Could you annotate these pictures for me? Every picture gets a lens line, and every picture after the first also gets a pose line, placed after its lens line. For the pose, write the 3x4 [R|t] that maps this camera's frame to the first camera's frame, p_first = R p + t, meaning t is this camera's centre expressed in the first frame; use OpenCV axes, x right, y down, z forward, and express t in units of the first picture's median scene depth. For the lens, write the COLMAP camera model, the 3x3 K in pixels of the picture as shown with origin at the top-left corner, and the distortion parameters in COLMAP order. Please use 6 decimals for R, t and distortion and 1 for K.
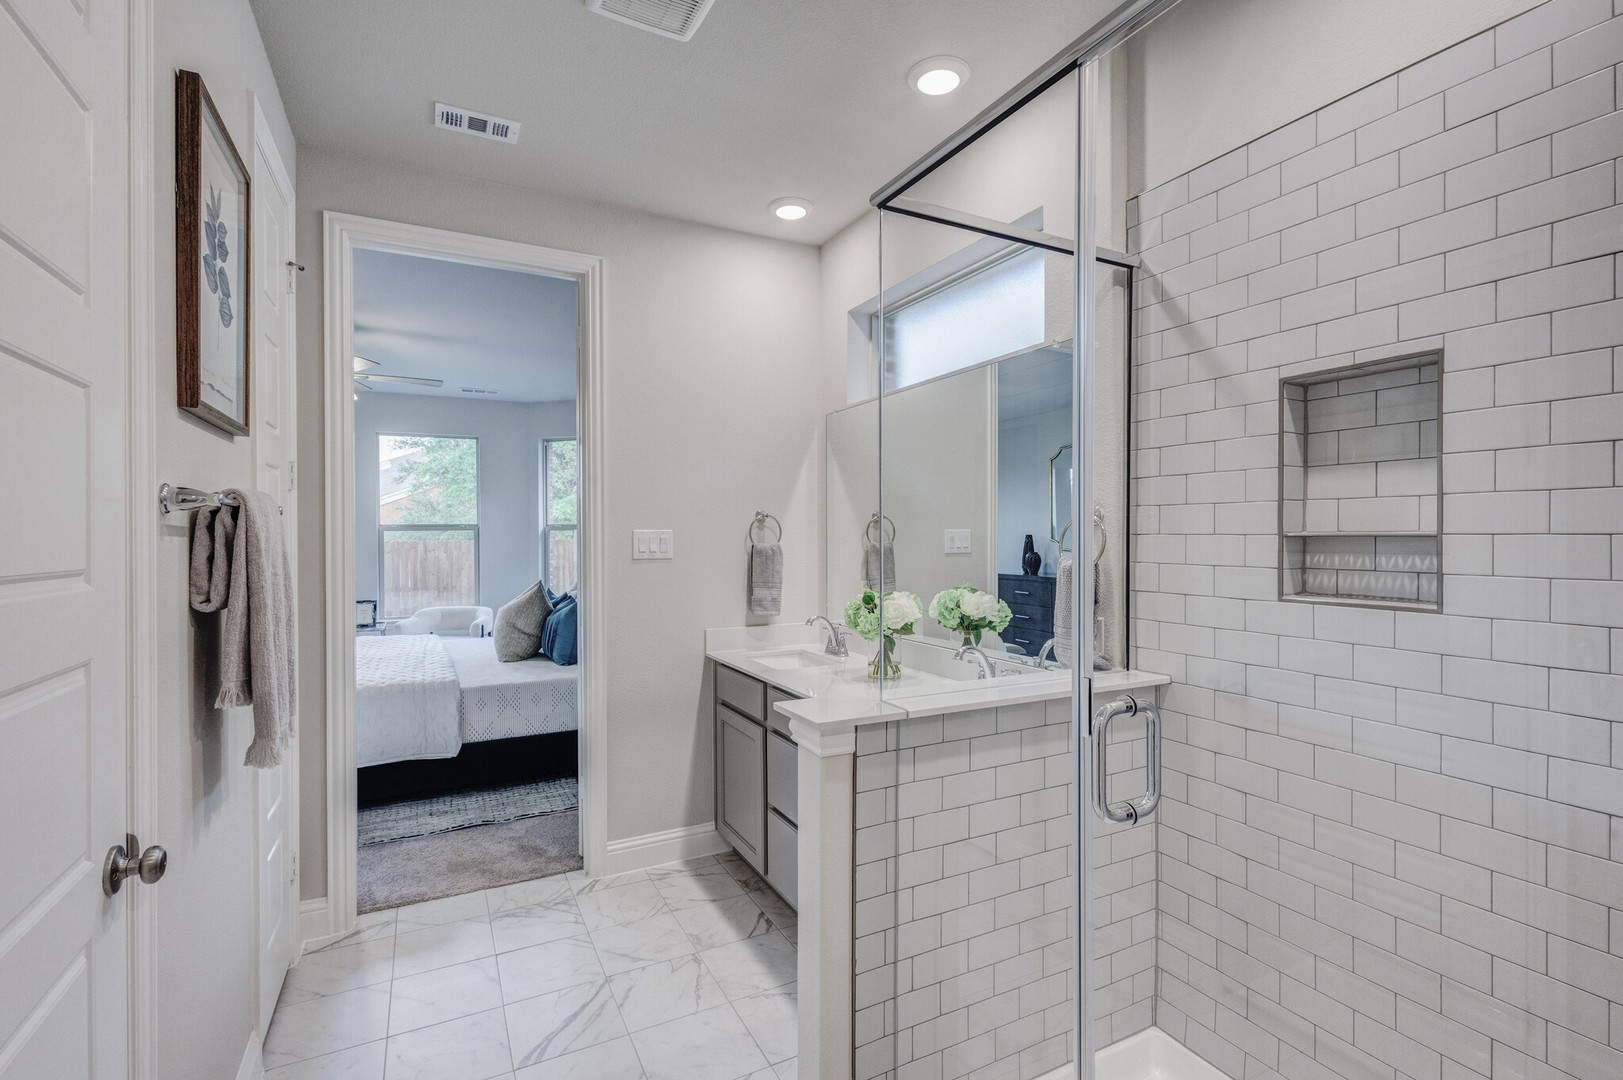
lens RADIAL K [[756.8, 0, 806.6], [0, 756.8, 538.5], [0, 0, 1]] dist [0.005840, 0.000612]
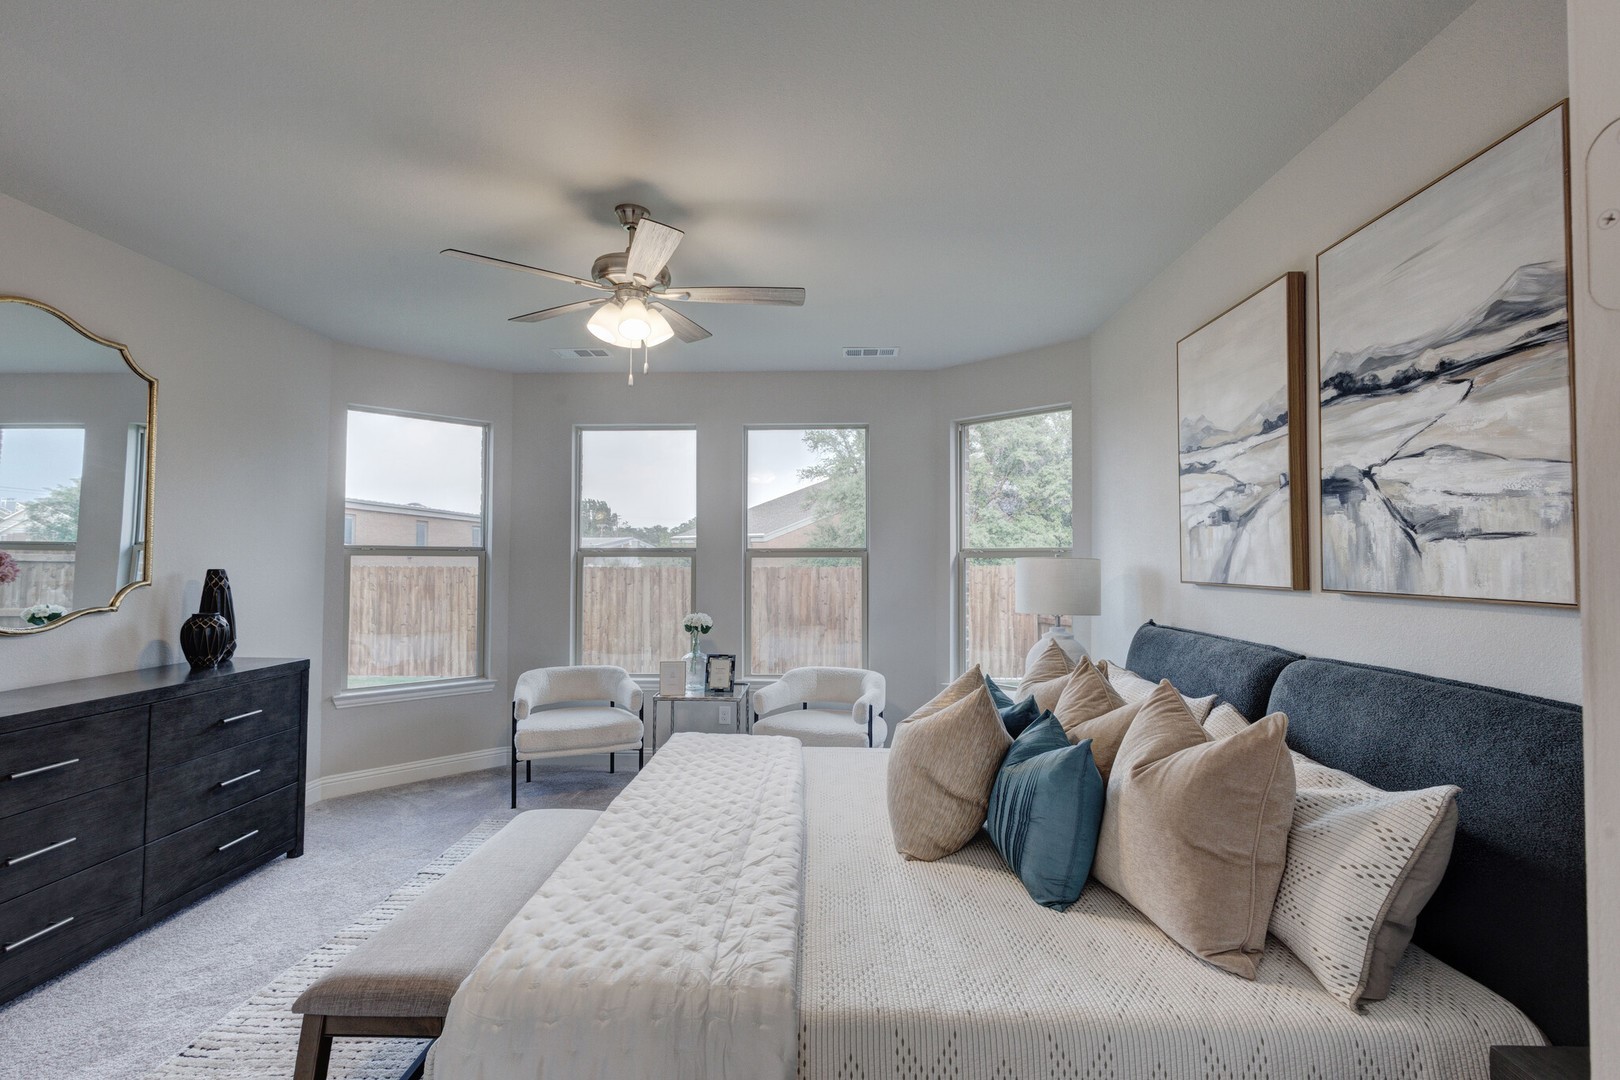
lens RADIAL K [[744.3, 0, 810.0], [0, 744.3, 540.0], [0, 0, 1]] dist [0.004004, -0.000735]
pose [[0.879858, -0.003079, -0.475227, -0.169245], [-0.011620, 0.999541, -0.027989, -0.007779], [0.475095, 0.030149, 0.879418, 0.407815]]
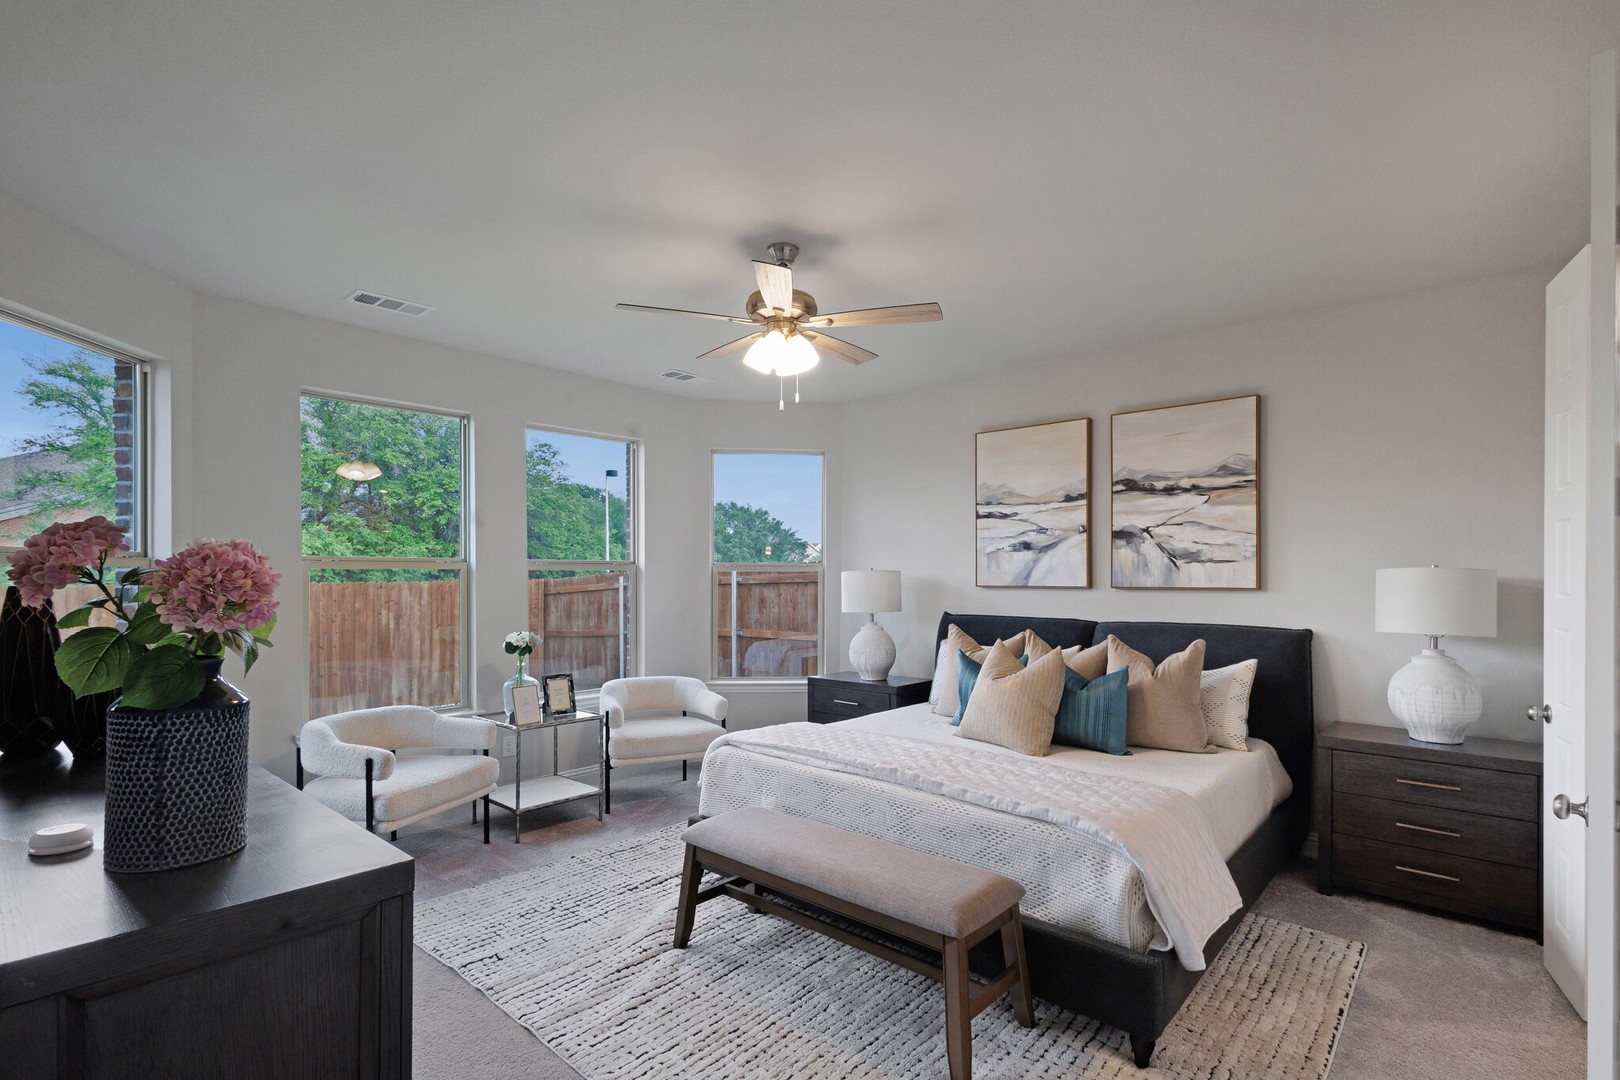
lens RADIAL K [[776.6, 0, 813.0], [0, 776.6, 577.7], [0, 0, 1]] dist [-0.001963, -0.000608]
pose [[0.927191, 0.007505, 0.374513, -0.622163], [-0.005693, 0.999966, -0.005944, -0.000226], [-0.374545, 0.003379, 0.927203, 0.277185]]
